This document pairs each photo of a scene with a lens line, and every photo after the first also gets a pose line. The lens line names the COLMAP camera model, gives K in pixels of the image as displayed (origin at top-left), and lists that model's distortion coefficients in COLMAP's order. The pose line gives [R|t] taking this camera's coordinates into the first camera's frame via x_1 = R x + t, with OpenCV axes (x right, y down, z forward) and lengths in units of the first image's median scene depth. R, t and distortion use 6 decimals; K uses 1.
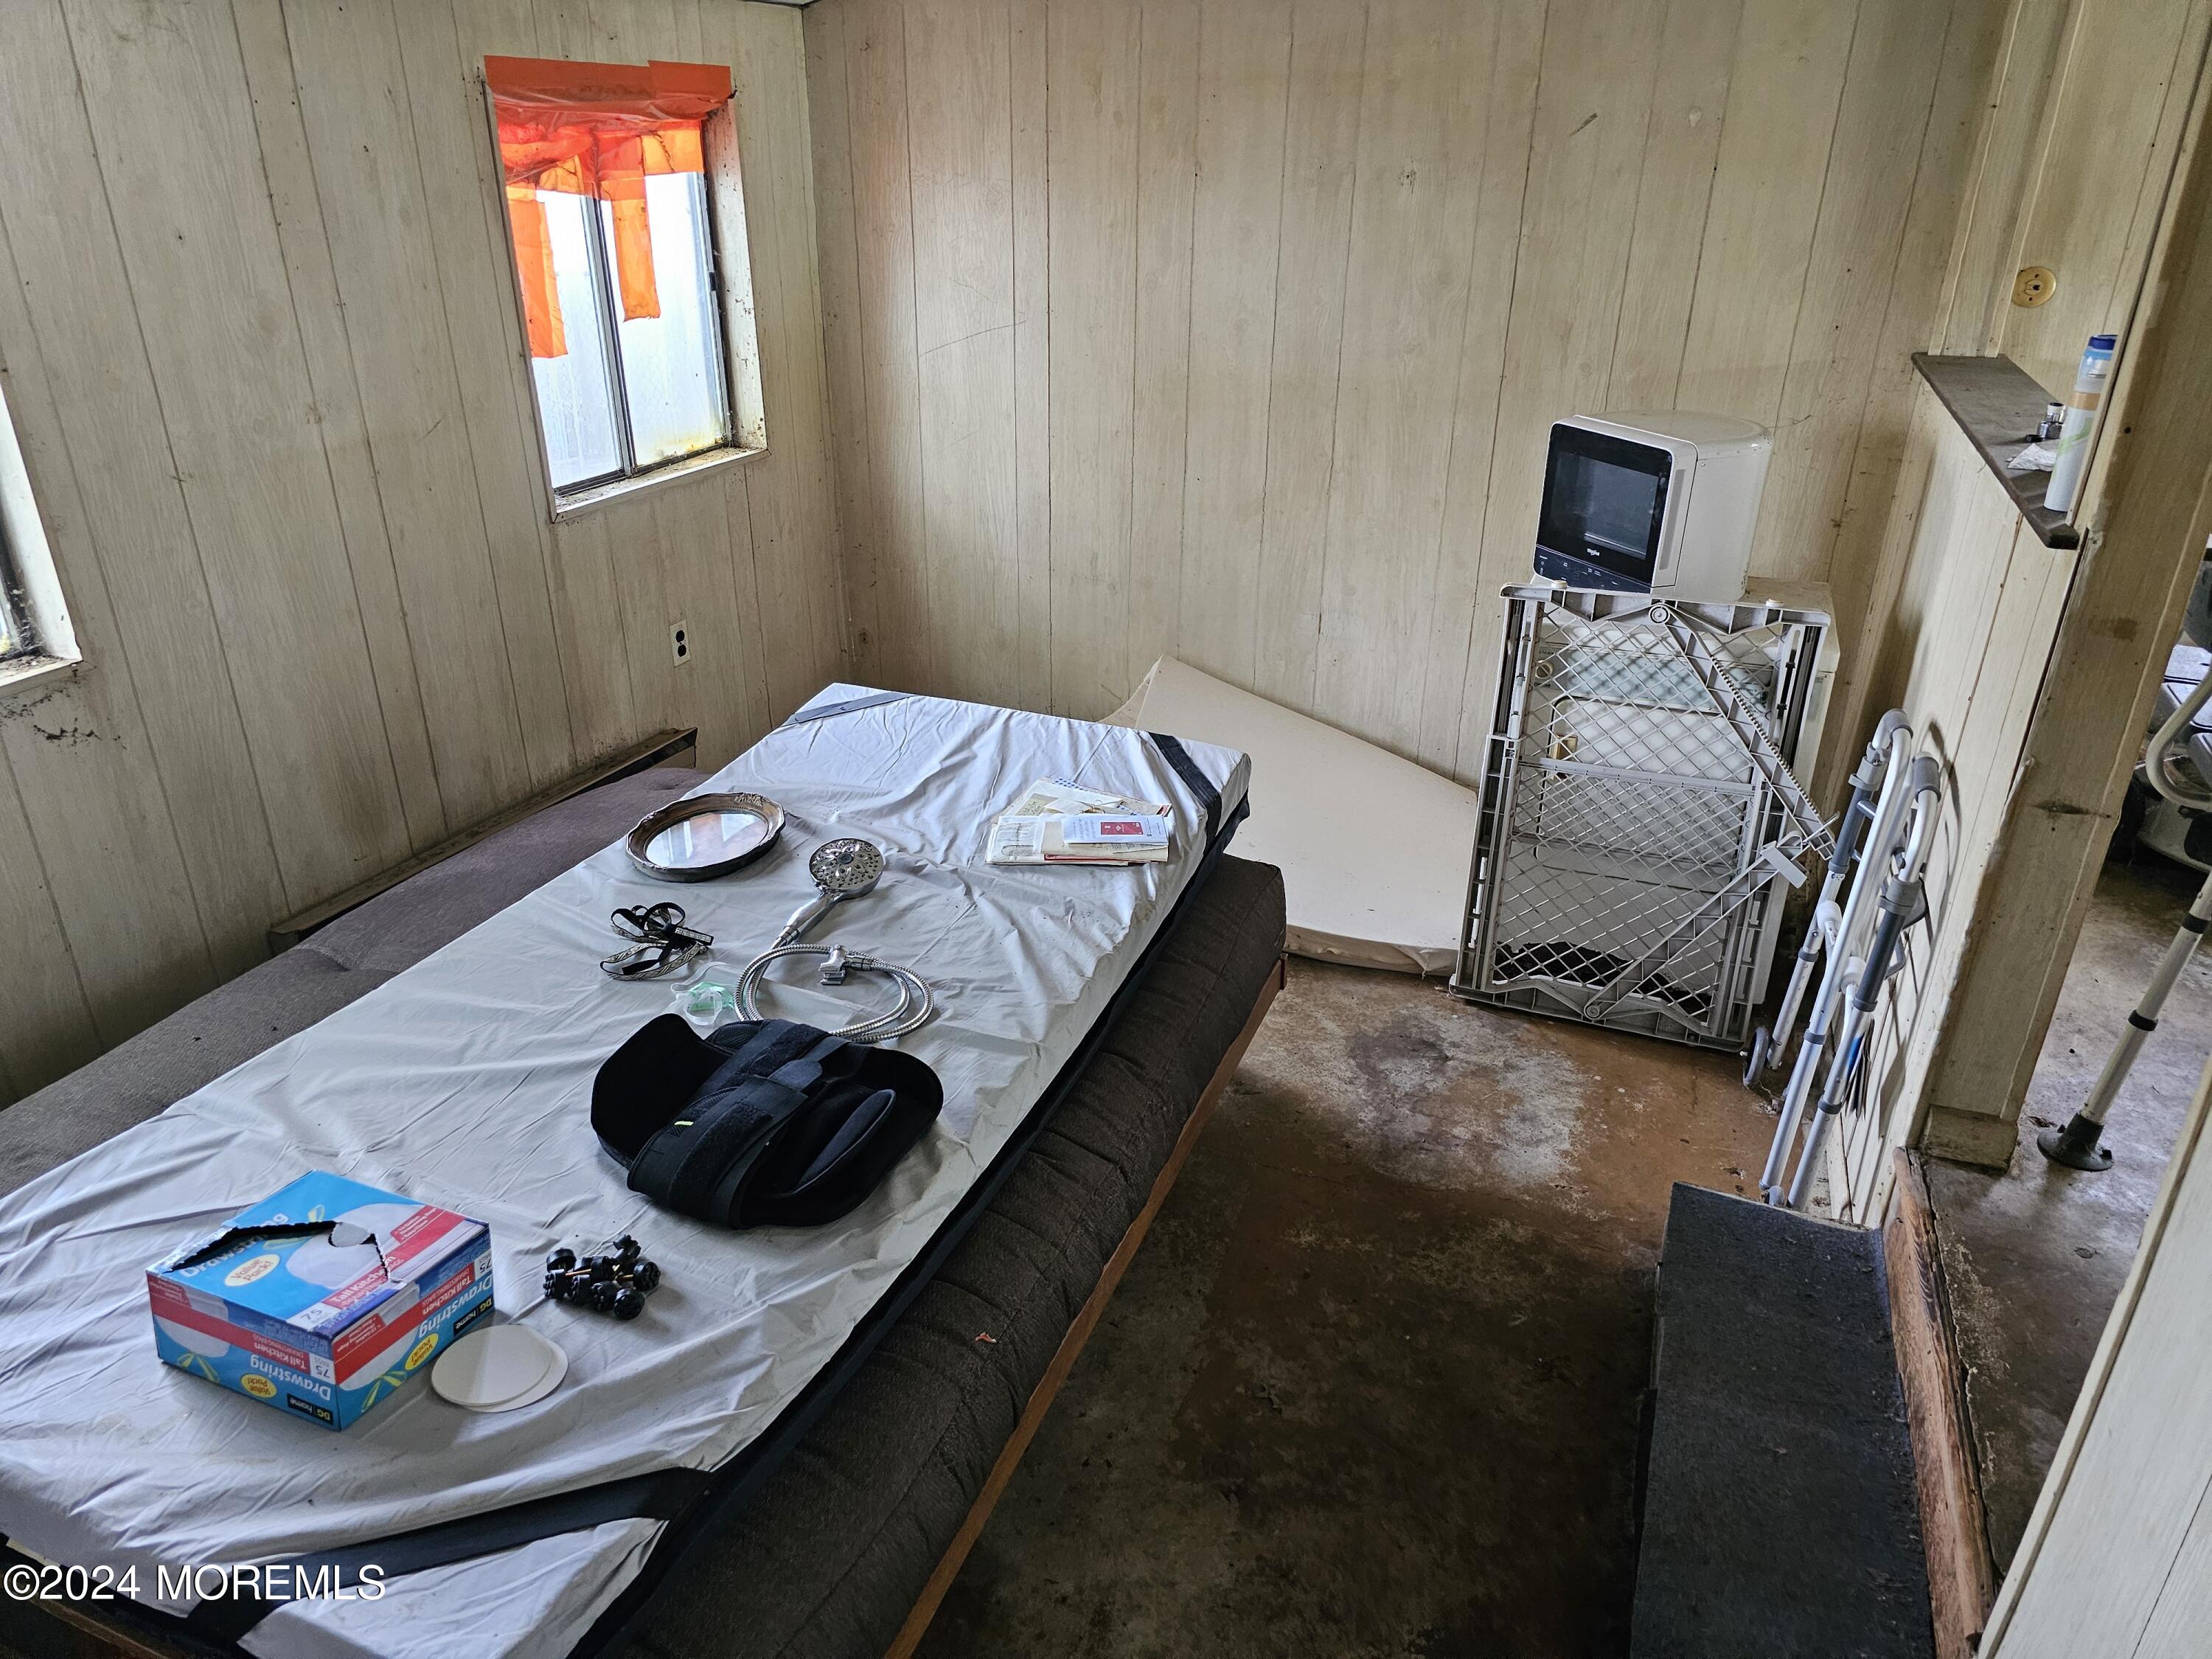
lens RADIAL K [[1505.1, 0, 1110.6], [0, 1505.1, 834.5], [0, 0, 1]] dist [-0.002762, -0.005639]
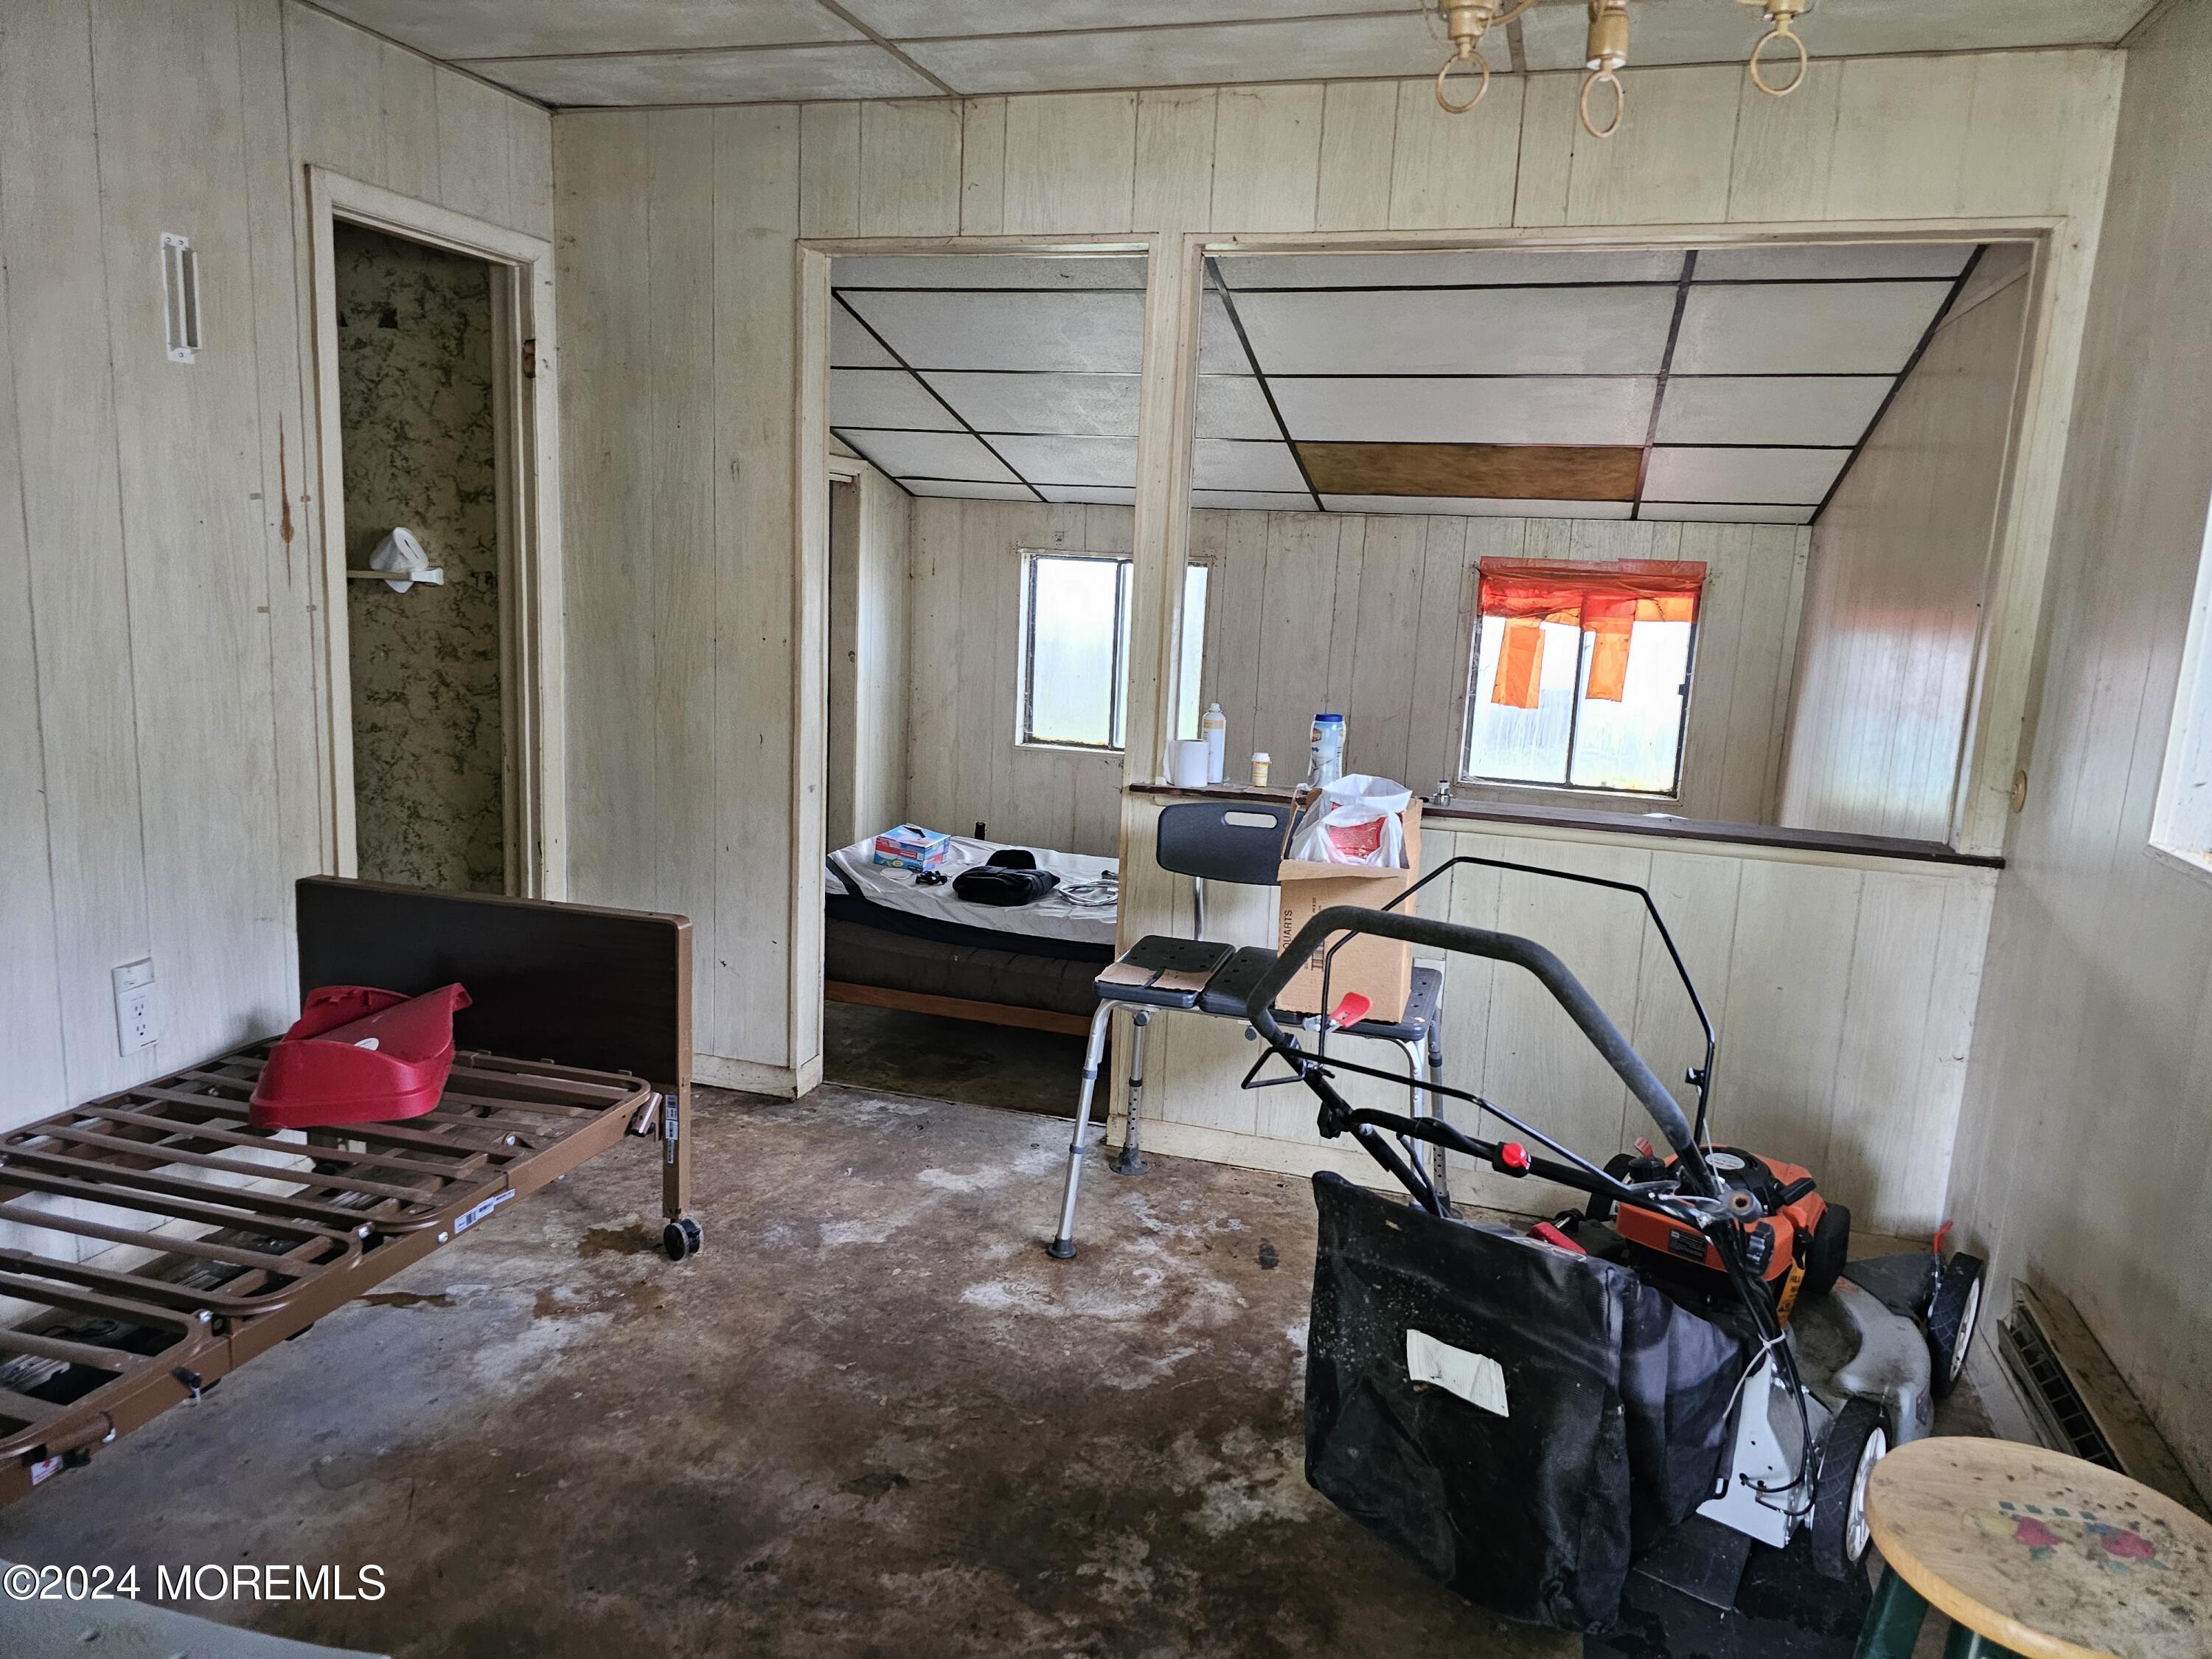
lens RADIAL K [[1505.1, 0, 1110.3], [0, 1505.1, 836.2], [0, 0, 1]] dist [-0.002762, -0.005639]
pose [[0.090299, 0.160579, -0.982884, 1.382476], [-0.460947, 0.881583, 0.101681, -0.144556], [0.882821, 0.443876, 0.153624, 0.371052]]
